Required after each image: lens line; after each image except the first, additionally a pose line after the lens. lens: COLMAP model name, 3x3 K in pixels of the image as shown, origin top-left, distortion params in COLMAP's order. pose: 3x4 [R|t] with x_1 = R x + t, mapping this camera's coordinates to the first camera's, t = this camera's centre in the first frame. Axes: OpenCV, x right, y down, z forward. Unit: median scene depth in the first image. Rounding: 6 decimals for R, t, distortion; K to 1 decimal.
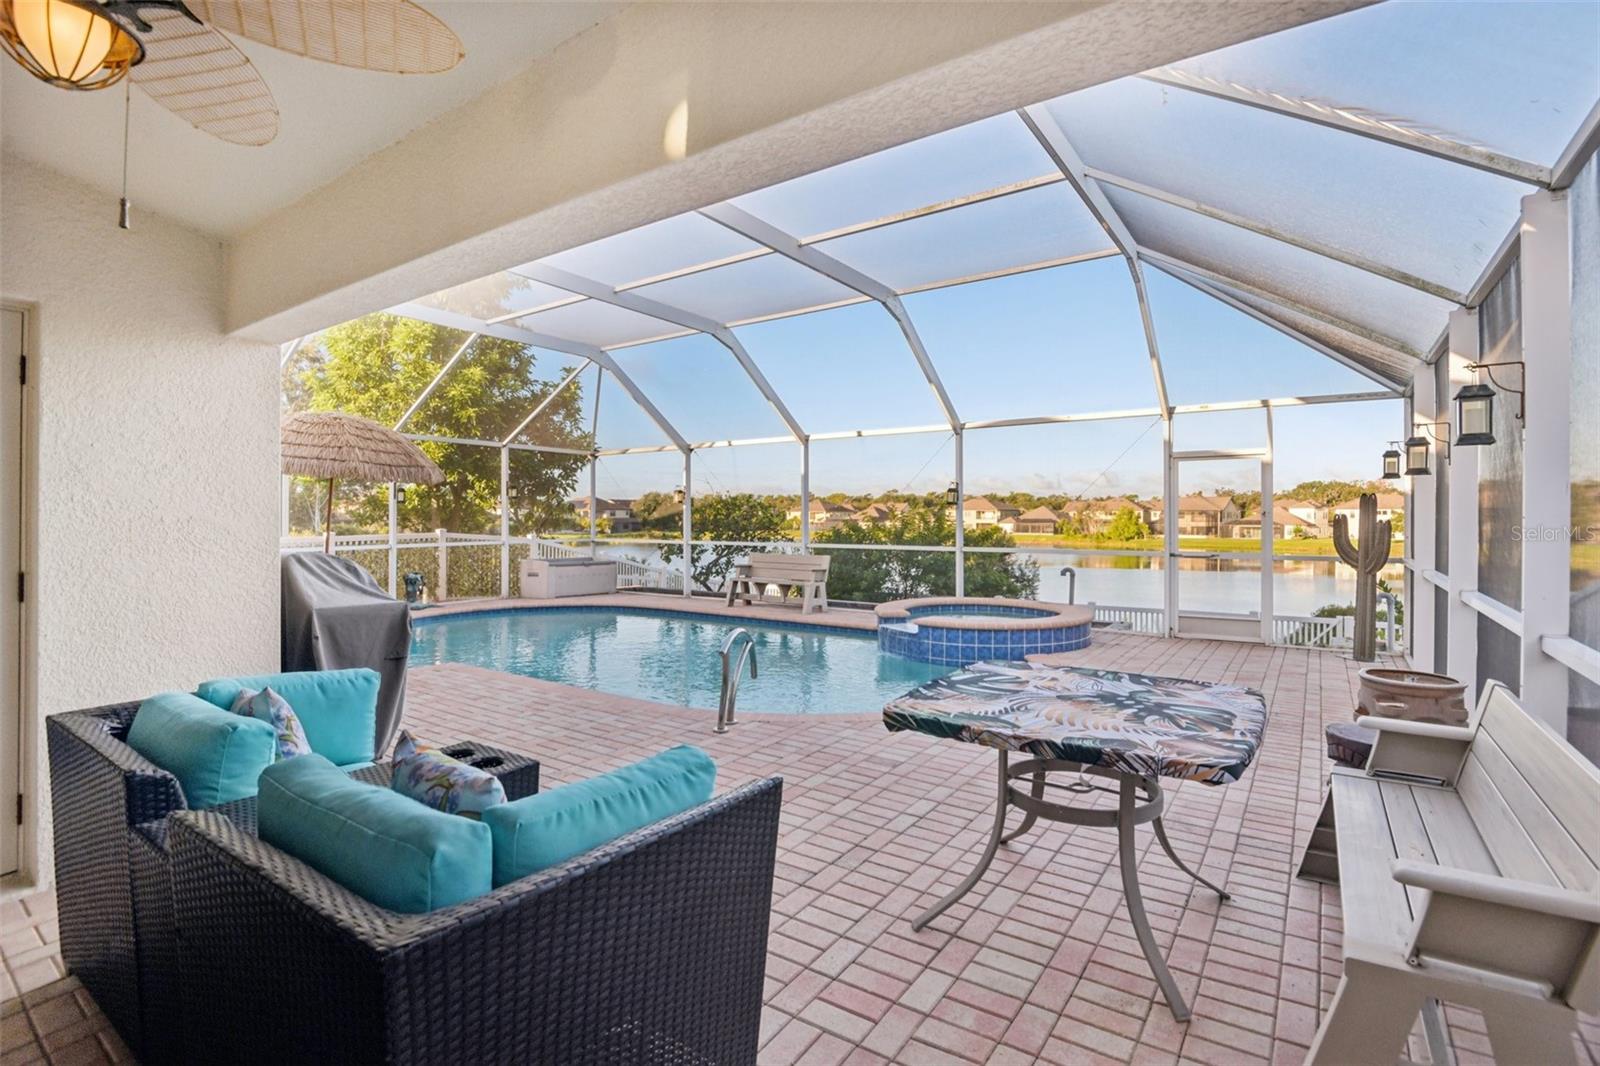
lens RADIAL K [[752.3, 0, 799.3], [0, 752.3, 515.7], [0, 0, 1]] dist [-0.085599, 0.000308]
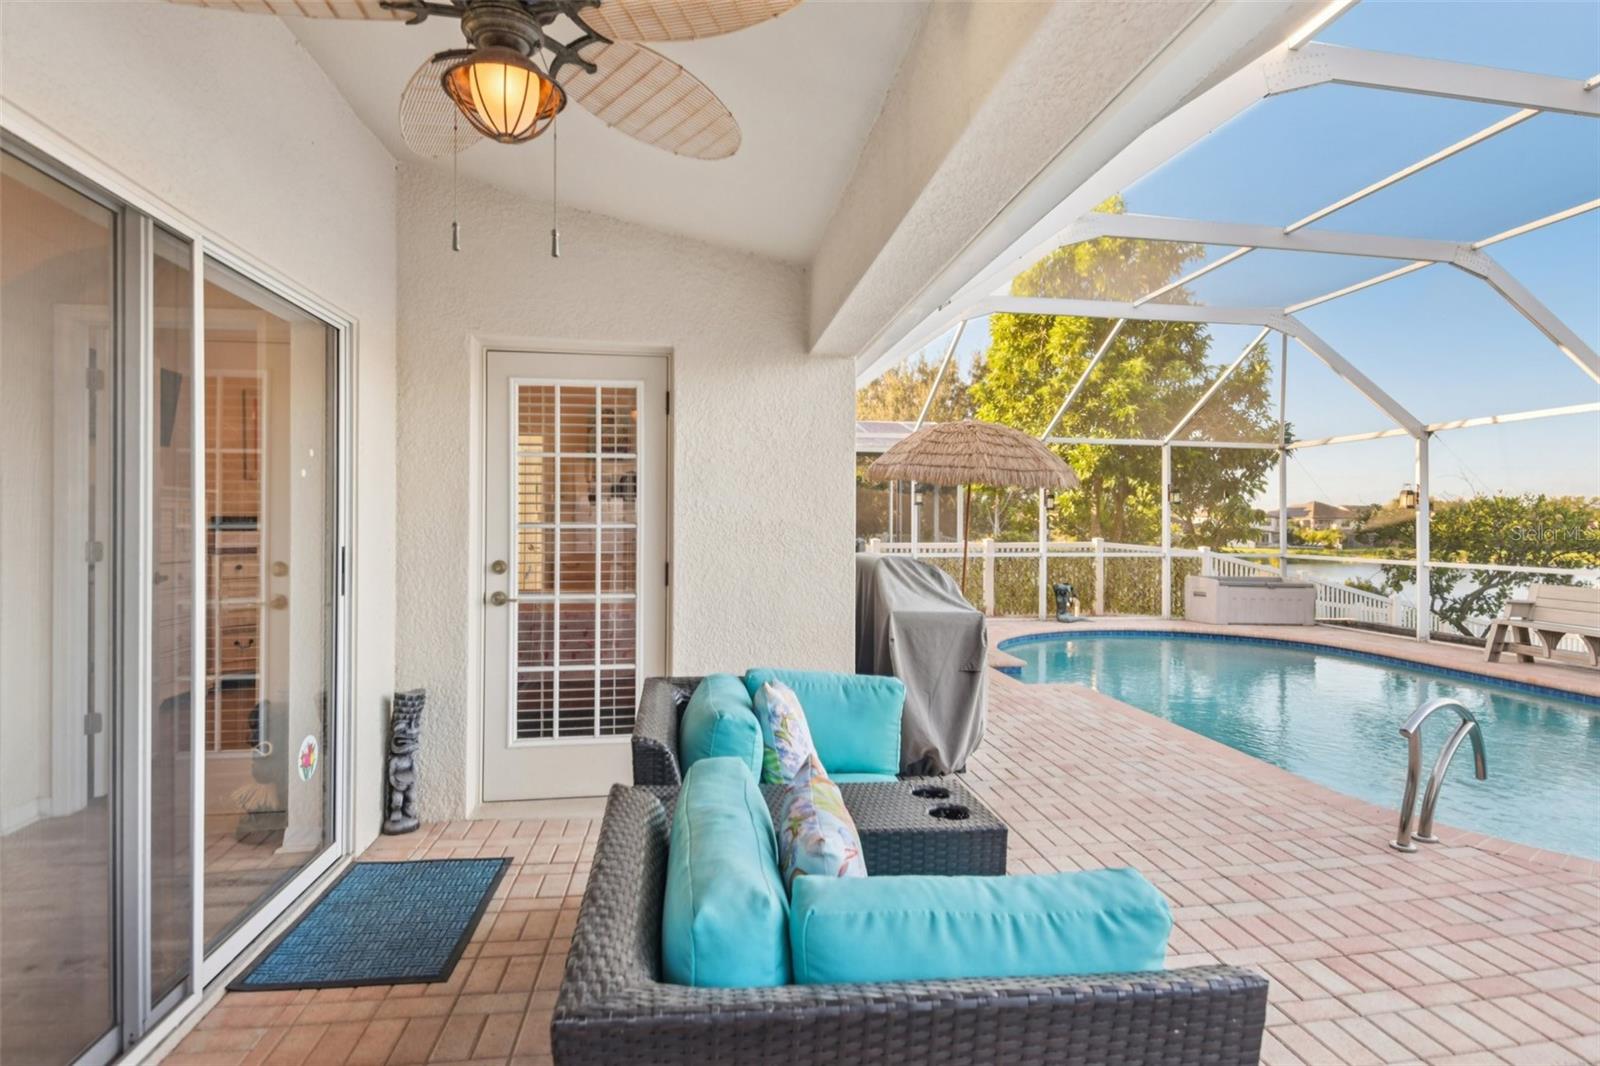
lens RADIAL K [[800.3, 0, 771.2], [0, 800.3, 519.7], [0, 0, 1]] dist [-0.000384, -0.025352]
pose [[0.642169, 0.002869, -0.766557, 0.024184], [-0.008067, 0.999963, -0.003016, 0.001059], [0.766520, 0.008120, 0.642169, 0.043049]]
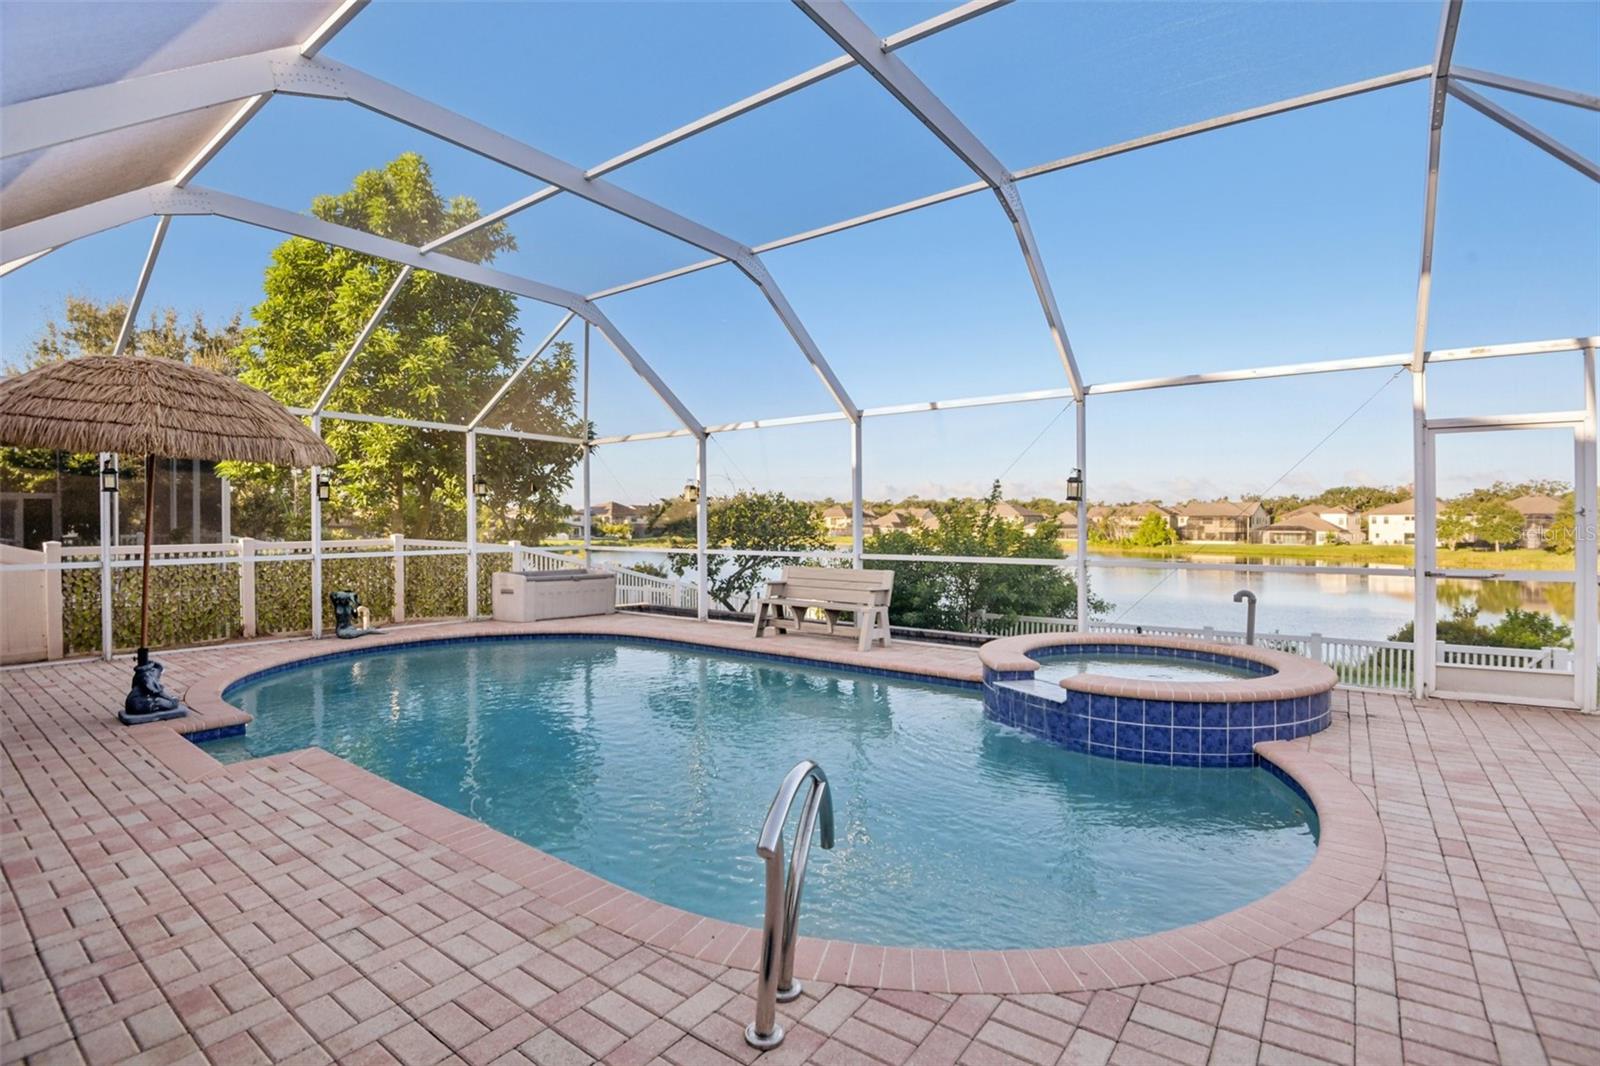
lens RADIAL K [[718.2, 0, 841.6], [0, 718.2, 525.5], [0, 0, 1]] dist [0.012929, -0.019703]
pose [[0.999393, 0.000566, 0.034844, -0.026029], [-0.000745, 0.999987, 0.005109, 0.003616], [-0.034841, -0.005132, 0.999380, 0.213098]]
